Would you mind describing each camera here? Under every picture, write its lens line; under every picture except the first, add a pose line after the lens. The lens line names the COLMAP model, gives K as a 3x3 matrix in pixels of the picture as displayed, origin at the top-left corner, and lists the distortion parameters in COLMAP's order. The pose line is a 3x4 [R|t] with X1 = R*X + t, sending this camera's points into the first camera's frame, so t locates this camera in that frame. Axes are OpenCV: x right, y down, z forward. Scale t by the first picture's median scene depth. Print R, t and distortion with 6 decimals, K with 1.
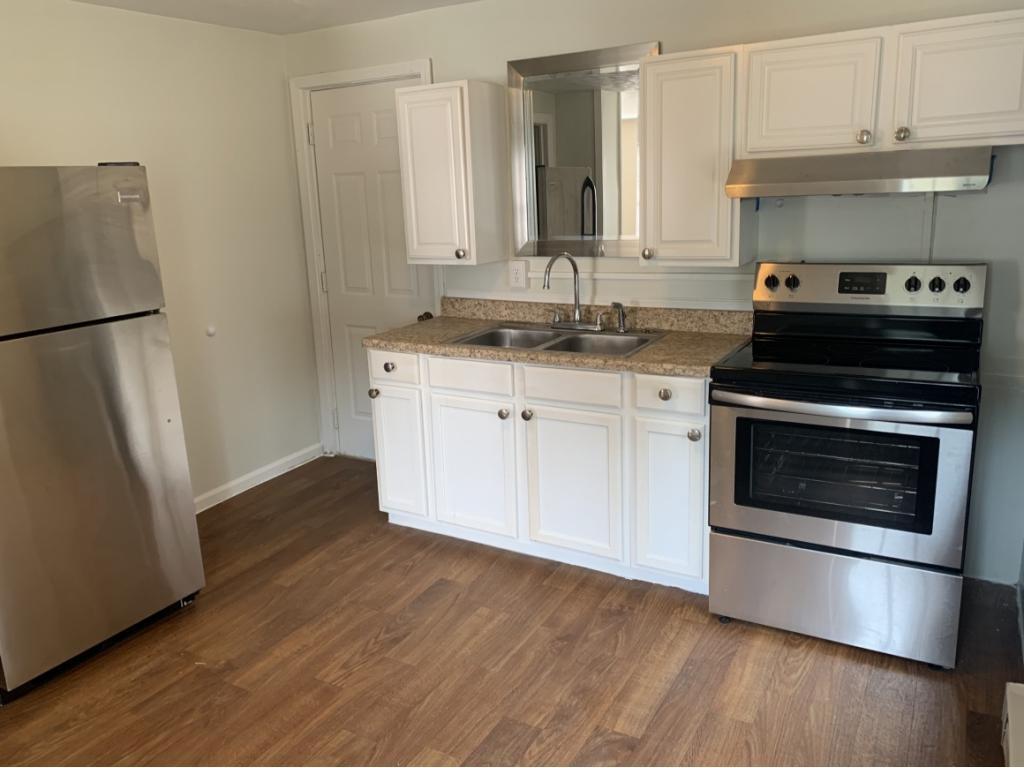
lens RADIAL K [[780.6, 0, 512.3], [0, 780.6, 382.2], [0, 0, 1]] dist [0.001040, -0.001626]
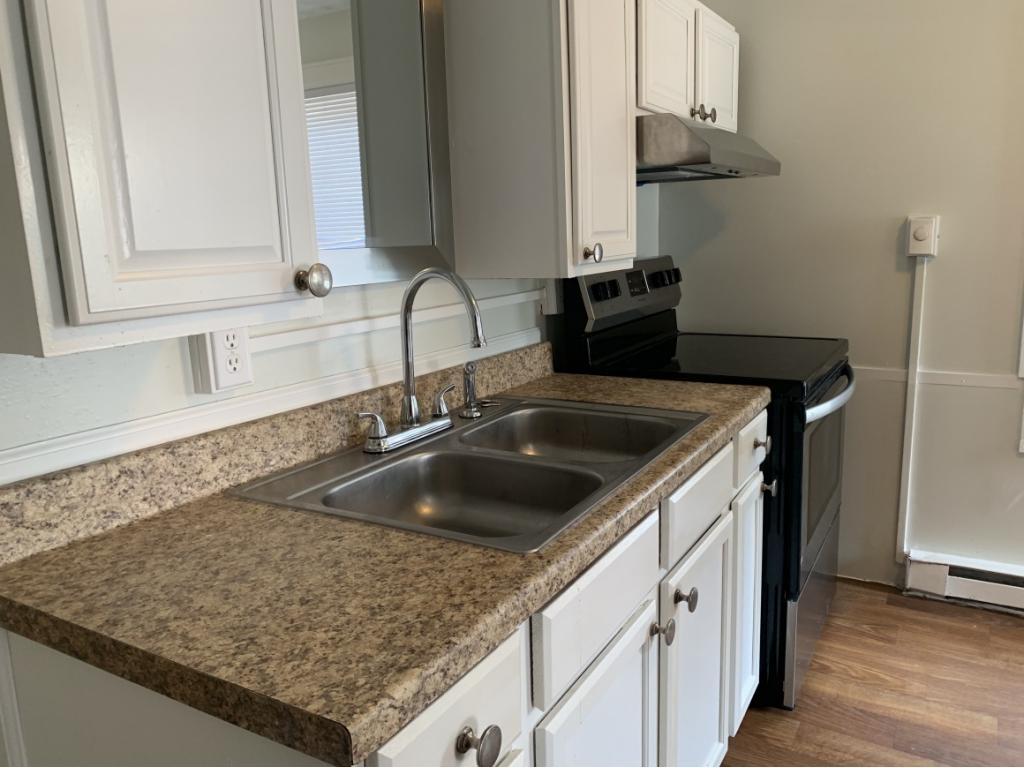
lens RADIAL K [[780.6, 0, 513.7], [0, 780.6, 386.3], [0, 0, 1]] dist [0.001040, -0.001626]
pose [[-0.014162, -0.152358, 0.988224, -0.336528], [0.256844, 0.954607, 0.150855, -0.142689], [-0.966349, 0.255955, 0.025613, 0.882265]]
